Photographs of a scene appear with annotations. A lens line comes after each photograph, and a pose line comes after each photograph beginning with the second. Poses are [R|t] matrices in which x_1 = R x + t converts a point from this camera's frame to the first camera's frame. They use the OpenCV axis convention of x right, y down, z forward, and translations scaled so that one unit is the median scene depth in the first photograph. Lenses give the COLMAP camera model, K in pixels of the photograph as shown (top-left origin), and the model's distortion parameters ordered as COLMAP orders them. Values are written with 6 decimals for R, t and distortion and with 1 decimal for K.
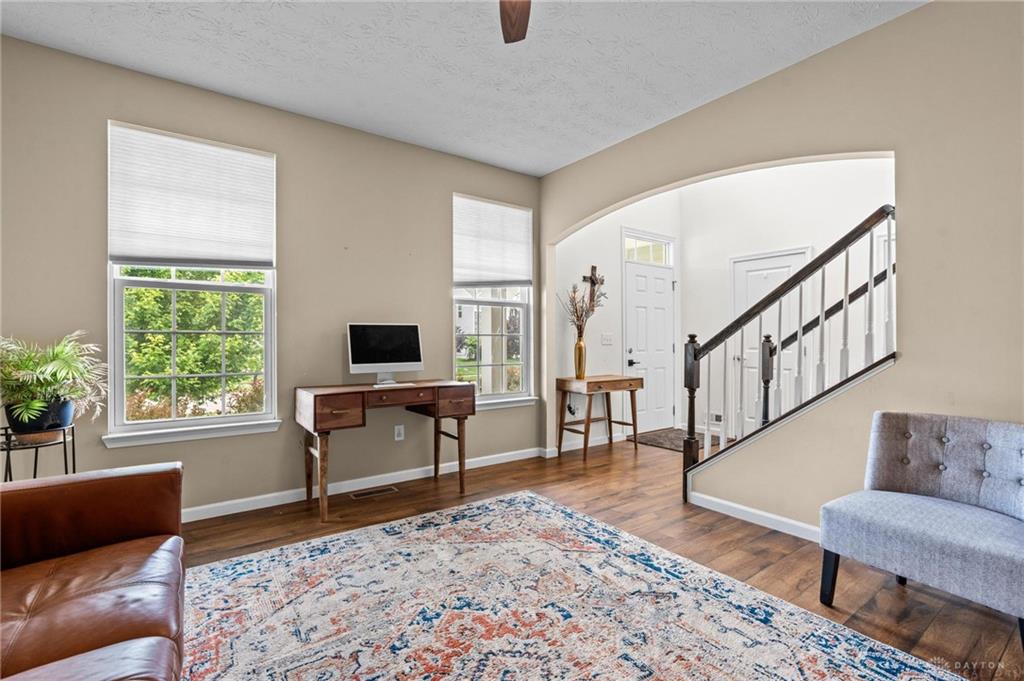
lens RADIAL K [[465.2, 0, 511.9], [0, 465.2, 341.5], [0, 0, 1]] dist [-0.005789, 0.002112]
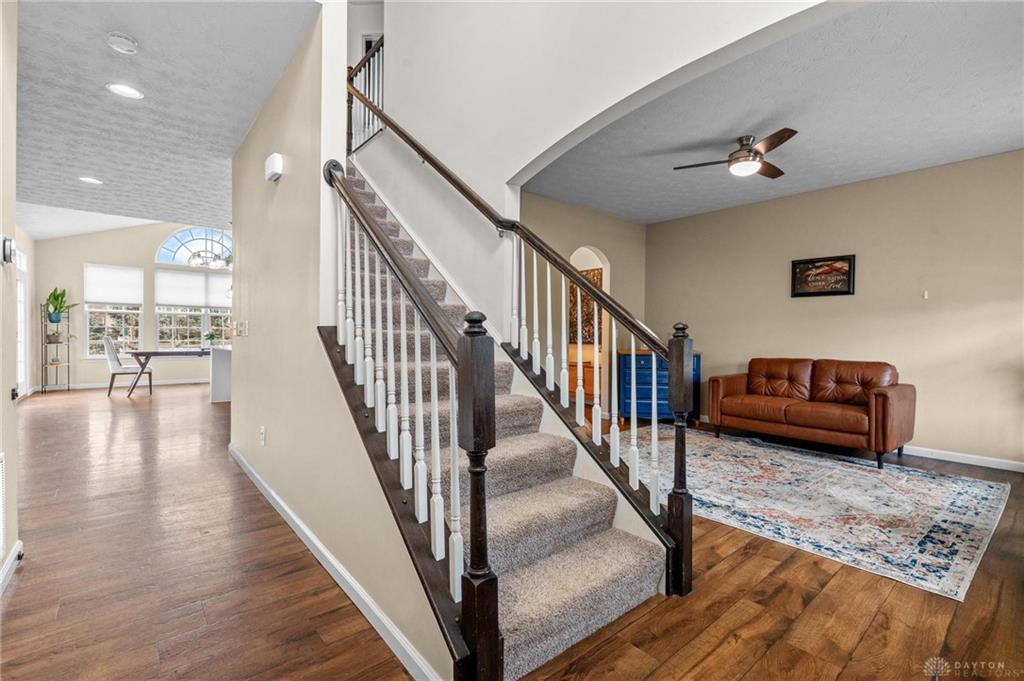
lens RADIAL K [[465.2, 0, 508.0], [0, 465.2, 340.9], [0, 0, 1]] dist [-0.005789, 0.002112]
pose [[-0.997657, -0.007775, -0.067971, 0.916660], [-0.008631, 0.999887, 0.012319, 0.001879], [0.067868, 0.012877, -0.997611, 2.227289]]
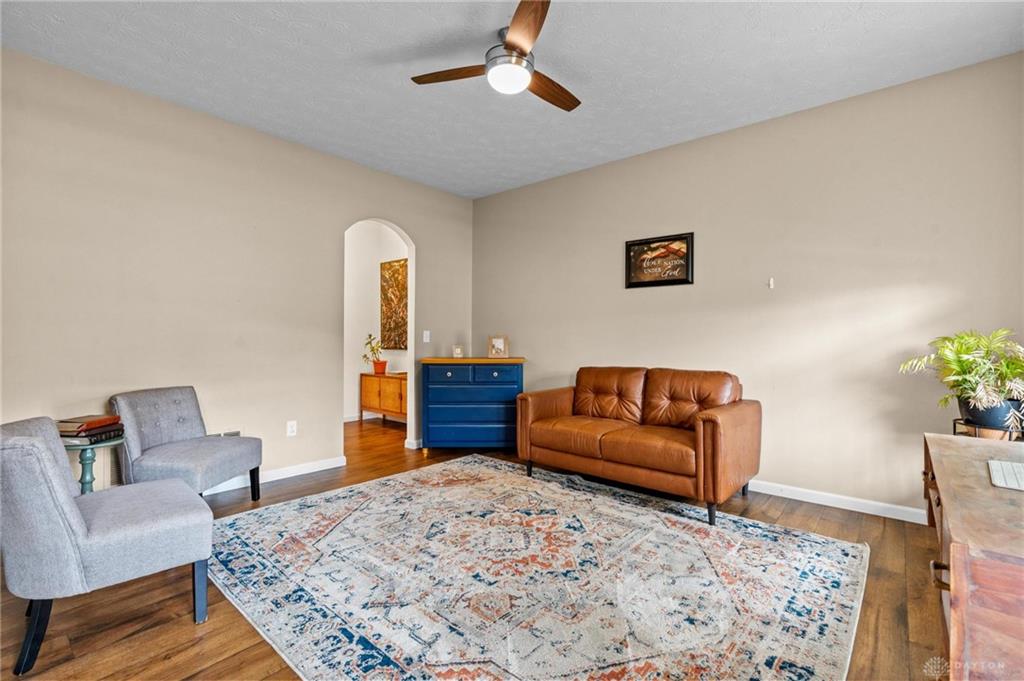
lens RADIAL K [[465.2, 0, 511.8], [0, 465.2, 339.7], [0, 0, 1]] dist [-0.005789, 0.002112]
pose [[-0.971925, -0.001690, -0.235284, 0.241170], [-0.001562, 0.999999, -0.000732, 0.002186], [0.235285, -0.000344, -0.971926, 1.691461]]
